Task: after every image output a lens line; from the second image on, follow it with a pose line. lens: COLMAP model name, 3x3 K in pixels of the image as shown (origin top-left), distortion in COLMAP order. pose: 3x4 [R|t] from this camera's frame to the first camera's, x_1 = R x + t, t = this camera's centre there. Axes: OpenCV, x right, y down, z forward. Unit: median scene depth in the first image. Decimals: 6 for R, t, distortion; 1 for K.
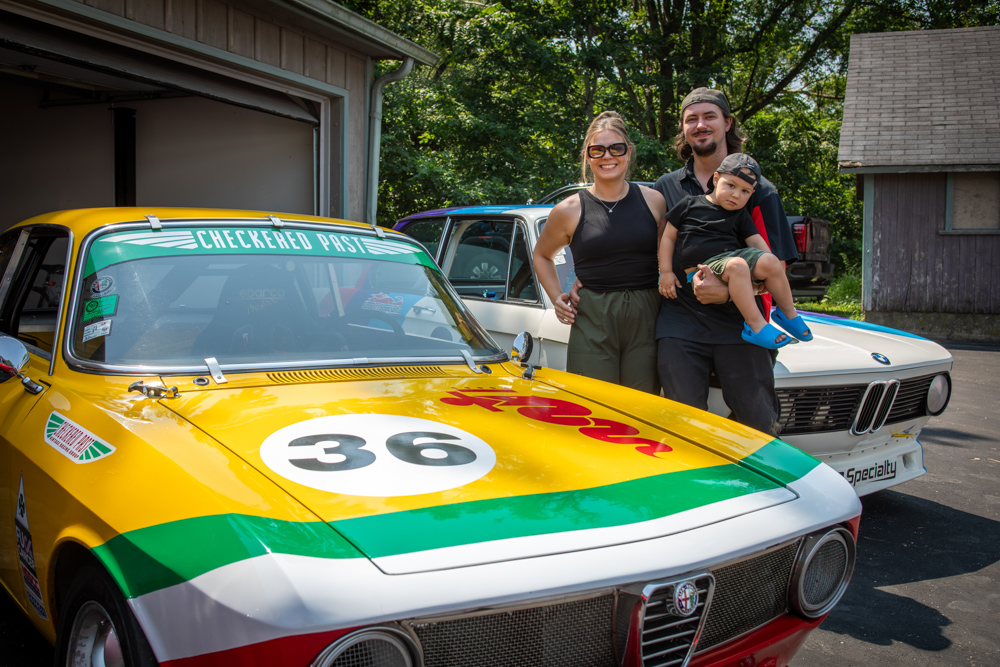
lens RADIAL K [[1081.1, 0, 502.3], [0, 1081.1, 337.1], [0, 0, 1]] dist [-0.058176, 0.000000]
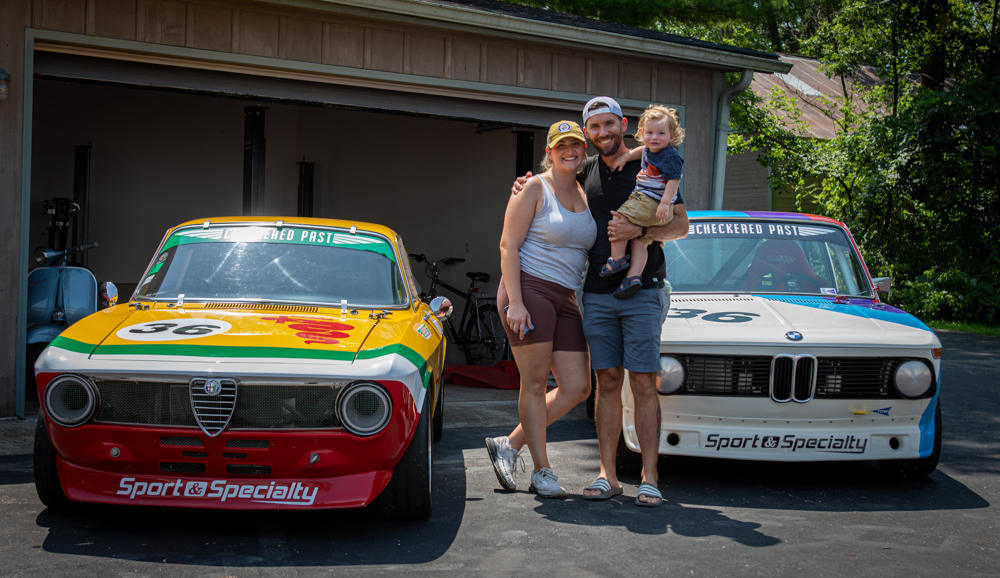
lens RADIAL K [[1510.7, 0, 515.4], [0, 1510.7, 266.7], [0, 0, 1]] dist [-0.012173, 0.000000]
pose [[0.814870, -0.001064, -0.579643, 1.269649], [-0.053156, 0.995647, -0.076555, 0.104108], [0.577202, 0.093194, 0.811266, -0.595753]]
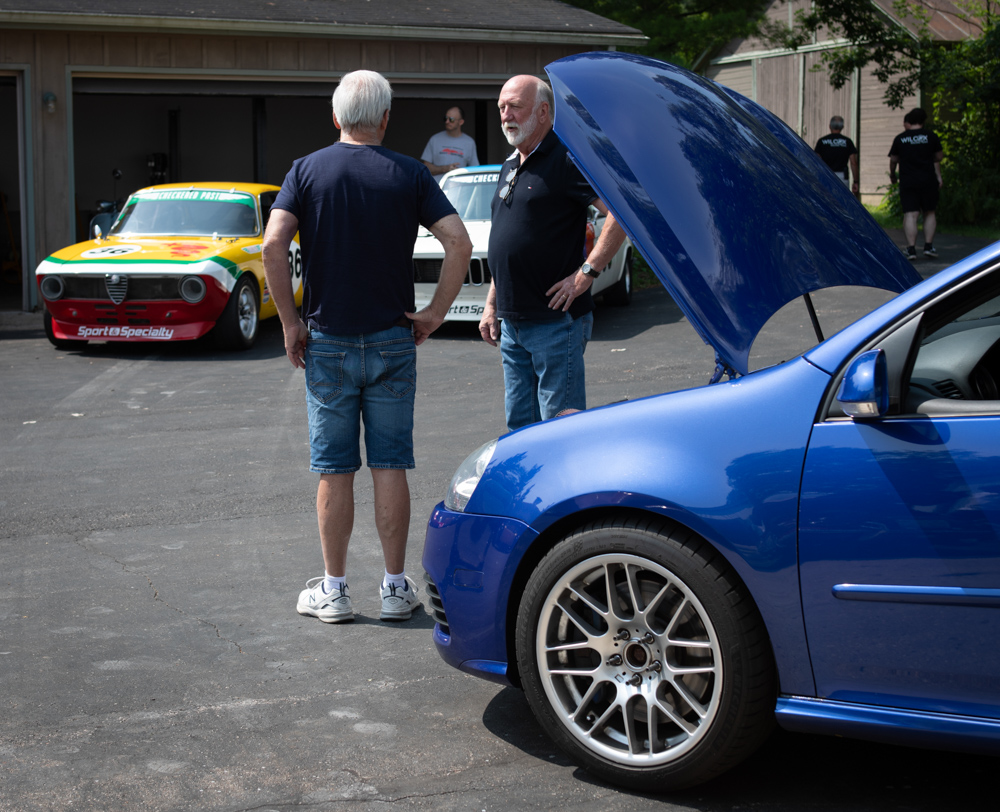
lens RADIAL K [[1906.7, 0, 498.3], [0, 1906.7, 404.5], [0, 0, 1]] dist [-0.027973, 0.000000]
pose [[0.675125, 0.062705, -0.735034, 3.596477], [-0.035899, 0.997993, 0.052164, 0.150679], [0.736830, -0.008830, 0.676021, -1.597181]]
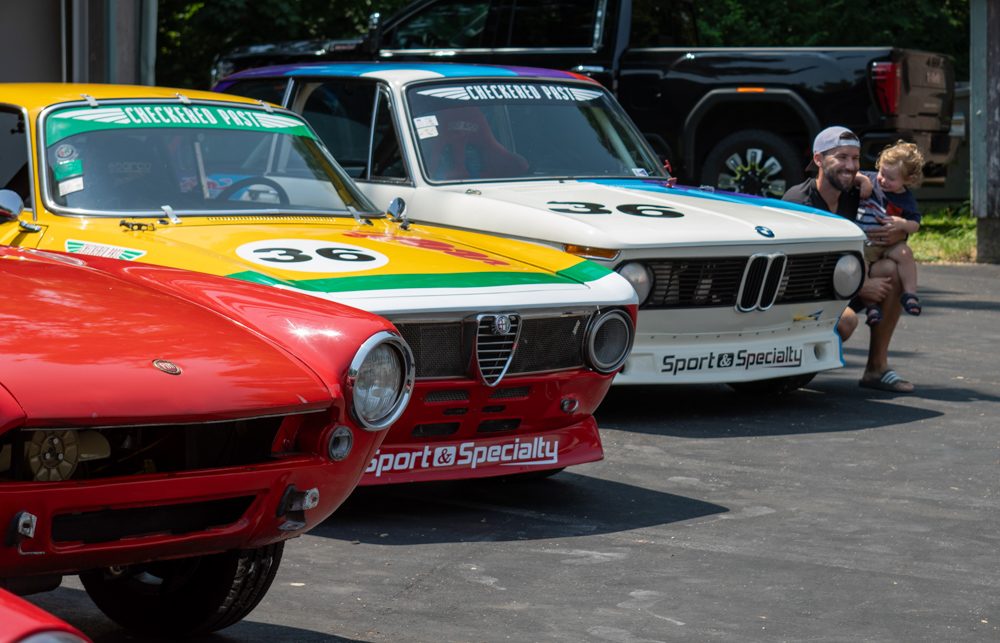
lens RADIAL K [[2931.8, 0, 603.9], [0, 2931.8, 258.2], [0, 0, 1]] dist [0.268971, 0.000000]
pose [[0.994080, -0.009951, 0.108198, -0.093100], [0.013004, 0.999536, -0.027547, 0.139188], [-0.107874, 0.028791, 0.993748, -1.948479]]
